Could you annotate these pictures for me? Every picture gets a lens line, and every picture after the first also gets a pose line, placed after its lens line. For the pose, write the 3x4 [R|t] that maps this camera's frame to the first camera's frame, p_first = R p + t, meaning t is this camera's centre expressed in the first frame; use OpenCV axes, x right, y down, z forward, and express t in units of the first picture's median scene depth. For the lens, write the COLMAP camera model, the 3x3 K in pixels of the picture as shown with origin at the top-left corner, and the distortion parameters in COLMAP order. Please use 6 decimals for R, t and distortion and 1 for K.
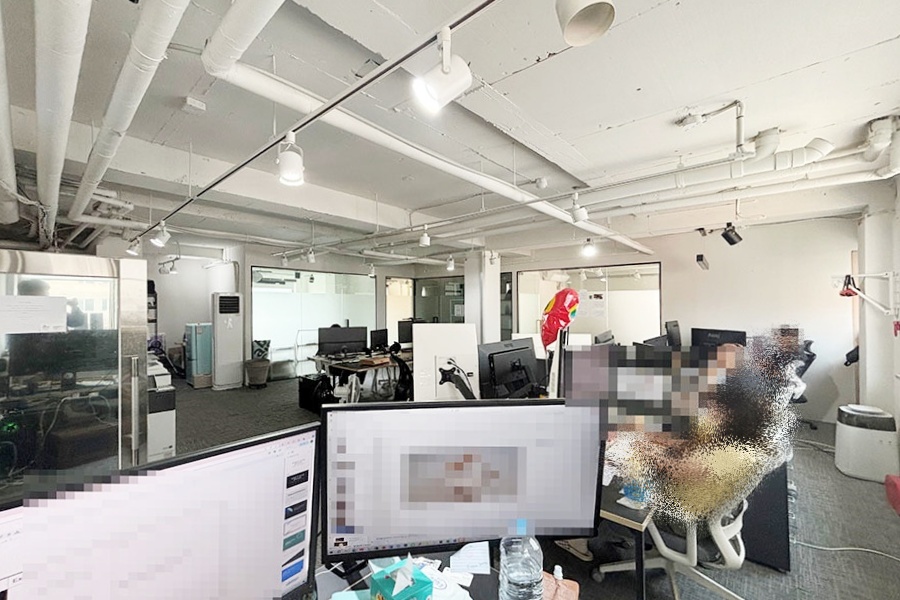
lens RADIAL K [[365.0, 0, 450.3], [0, 365.0, 304.0], [0, 0, 1]] dist [0.000334, 0.003721]
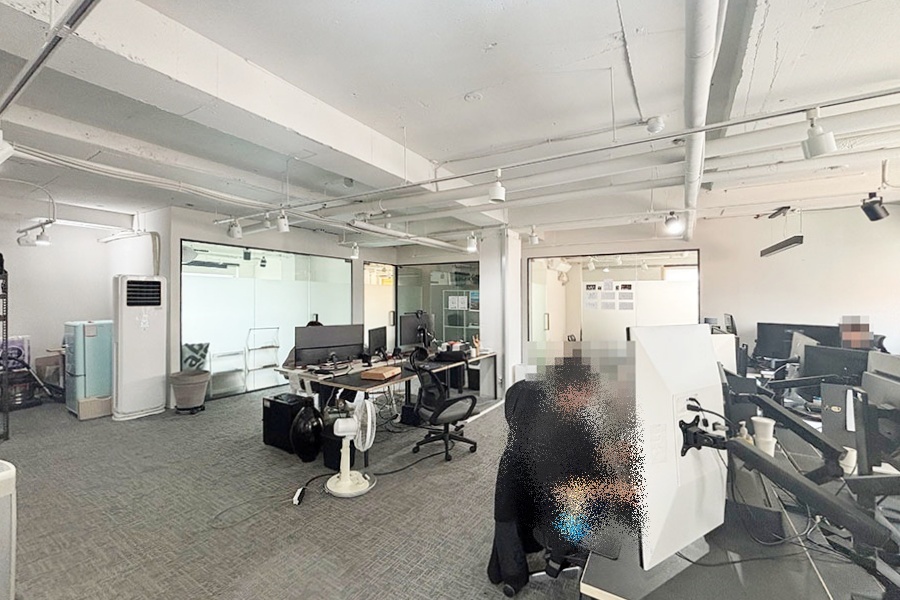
lens RADIAL K [[365.0, 0, 474.4], [0, 365.0, 296.0], [0, 0, 1]] dist [0.000334, 0.003721]
pose [[0.980175, 0.005902, 0.198046, -0.132517], [-0.005351, 0.999980, -0.003320, 0.006032], [-0.198062, 0.002194, 0.980187, 0.203990]]
